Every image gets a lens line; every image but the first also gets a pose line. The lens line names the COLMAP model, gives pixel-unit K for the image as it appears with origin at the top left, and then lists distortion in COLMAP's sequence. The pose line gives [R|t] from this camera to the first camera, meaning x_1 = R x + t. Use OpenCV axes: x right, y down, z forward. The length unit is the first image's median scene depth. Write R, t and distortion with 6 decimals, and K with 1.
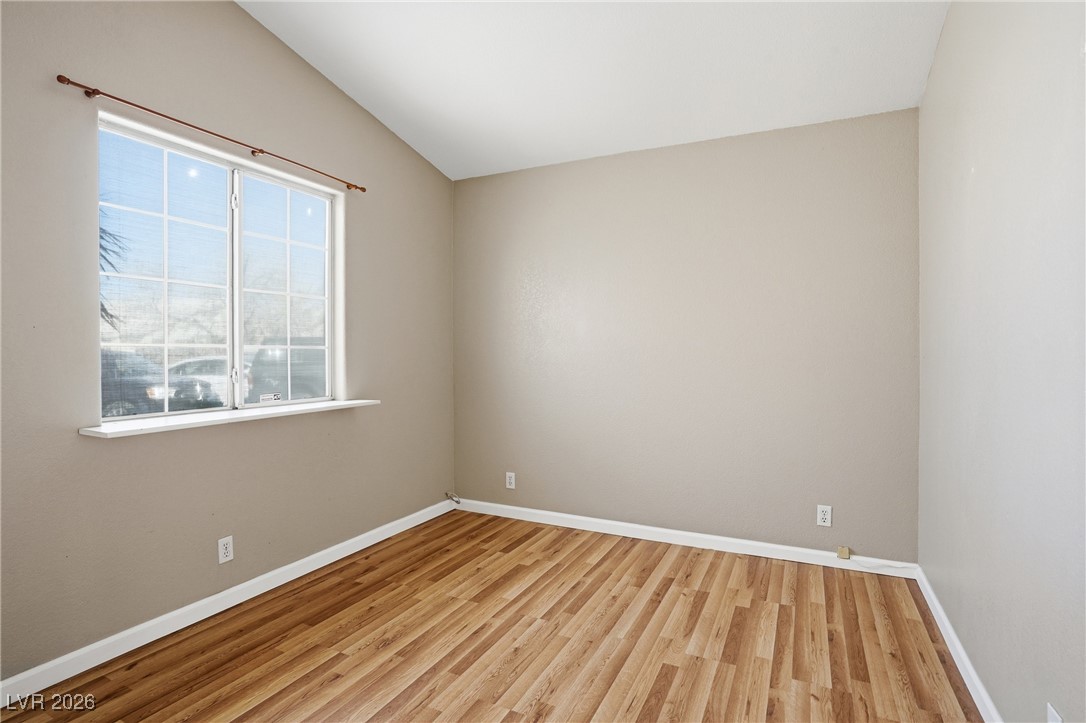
lens RADIAL K [[555.4, 0, 541.4], [0, 555.4, 365.9], [0, 0, 1]] dist [-0.006513, 0.000517]
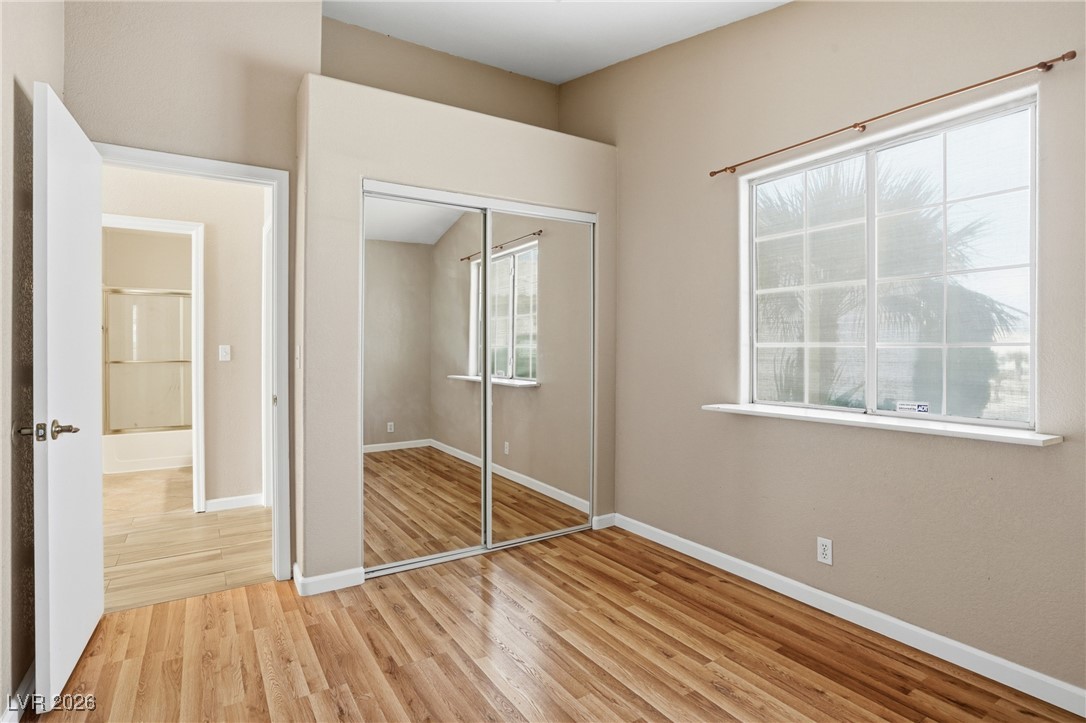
lens RADIAL K [[555.4, 0, 531.3], [0, 555.4, 352.2], [0, 0, 1]] dist [-0.006513, 0.000517]
pose [[-0.536096, 0.008445, -0.844115, 0.588520], [-0.016188, 0.999663, 0.020283, -0.037461], [0.844002, 0.024539, -0.535779, 1.167654]]
